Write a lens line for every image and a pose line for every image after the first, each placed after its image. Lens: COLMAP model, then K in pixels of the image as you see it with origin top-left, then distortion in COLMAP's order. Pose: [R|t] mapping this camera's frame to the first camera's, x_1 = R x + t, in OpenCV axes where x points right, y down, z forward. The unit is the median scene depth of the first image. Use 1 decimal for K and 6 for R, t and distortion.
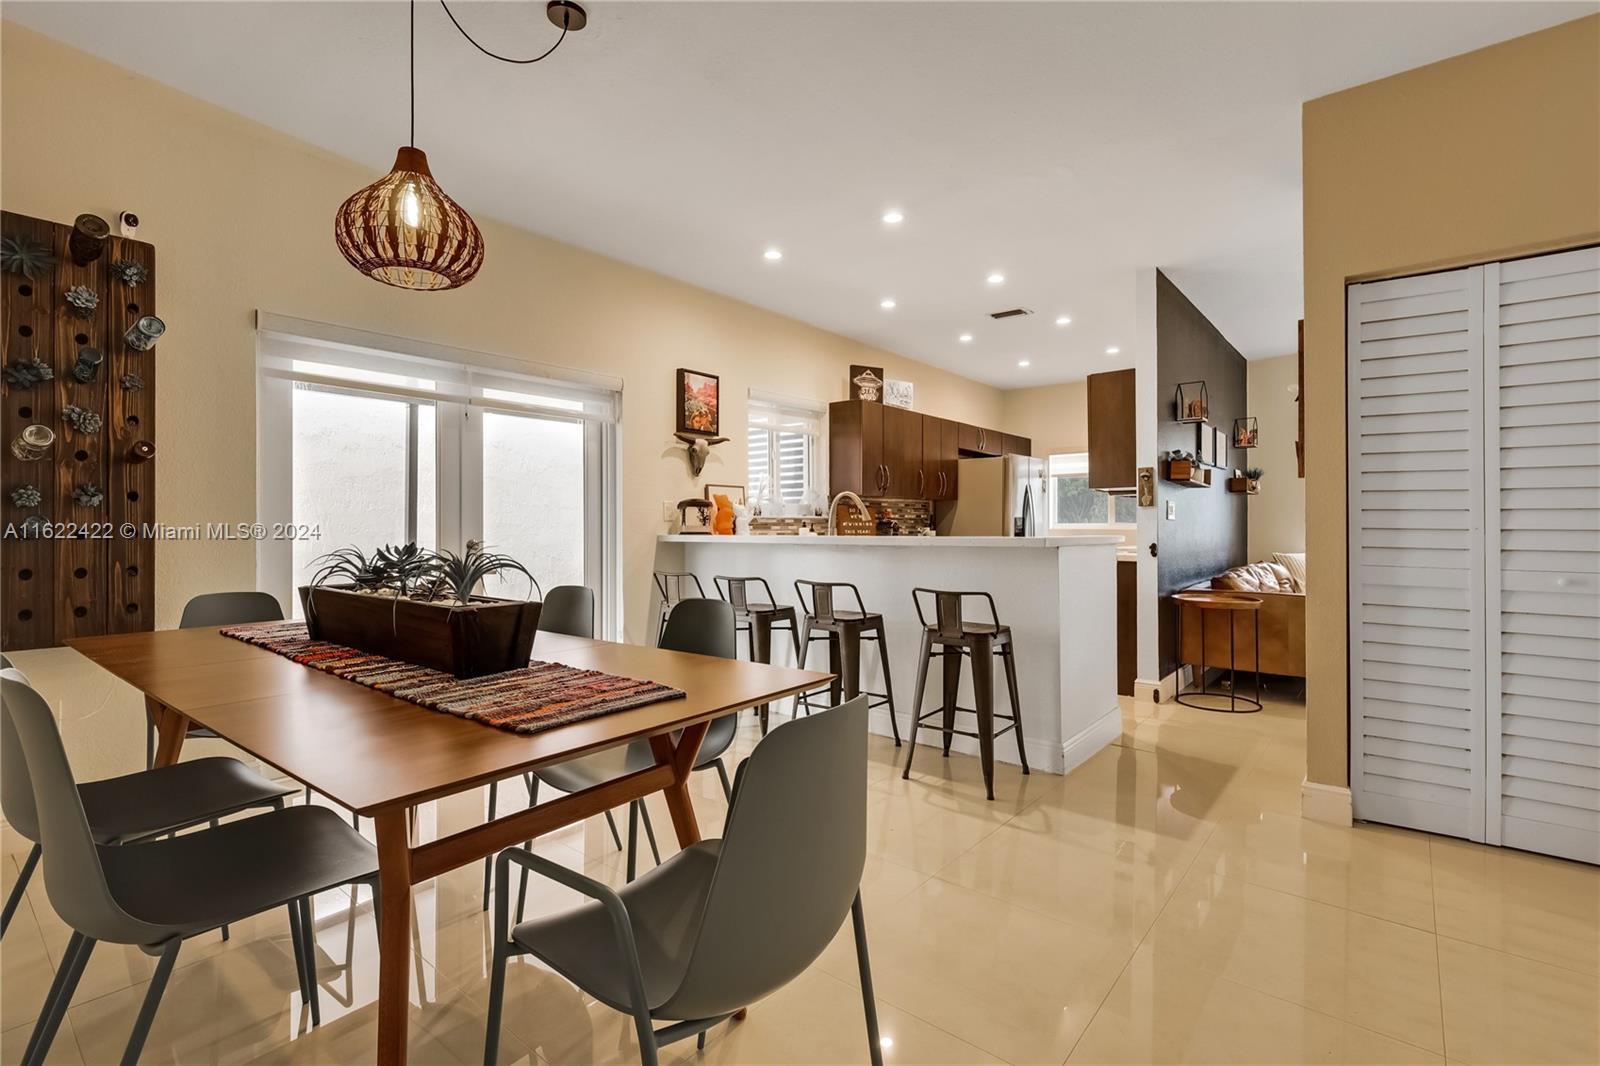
lens RADIAL K [[746.0, 0, 791.1], [0, 746.0, 531.5], [0, 0, 1]] dist [0.001419, 0.000382]
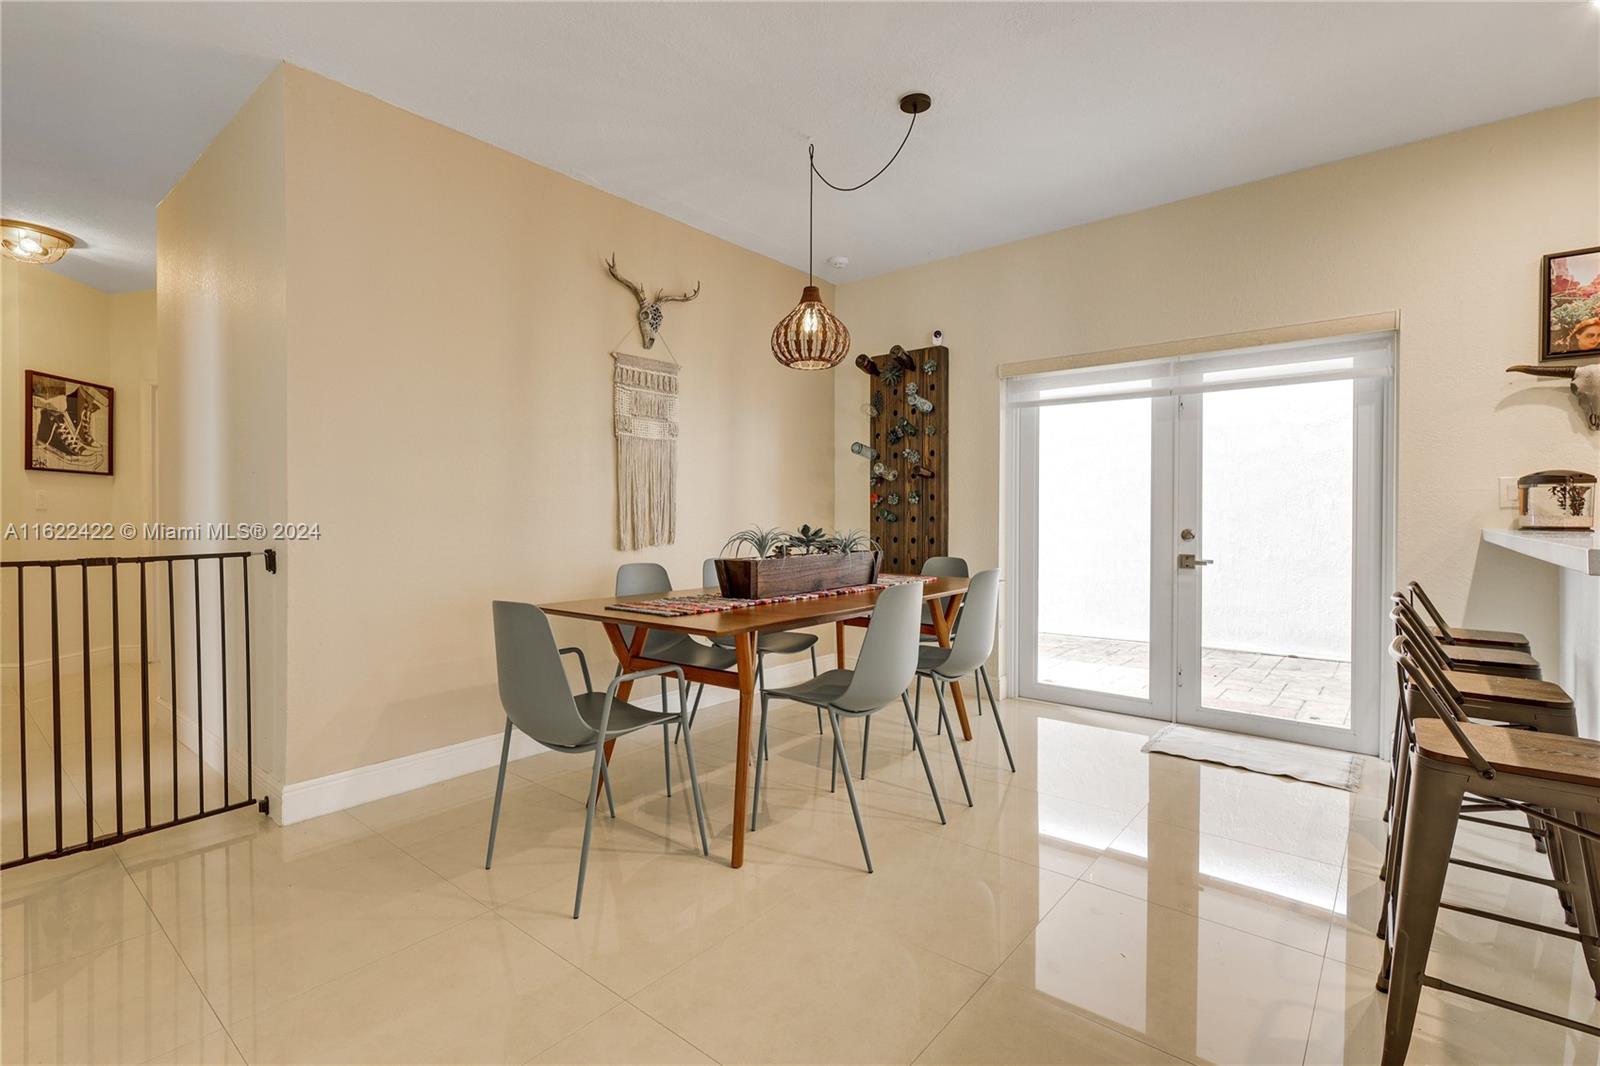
lens RADIAL K [[724.4, 0, 800.0], [0, 724.4, 533.0], [0, 0, 1]] dist [0.004031, 0.000347]
pose [[0.008259, 0.025808, -0.999633, 0.425417], [-0.009453, 0.999624, 0.025730, -0.003141], [0.999921, 0.009237, 0.008500, 0.376064]]
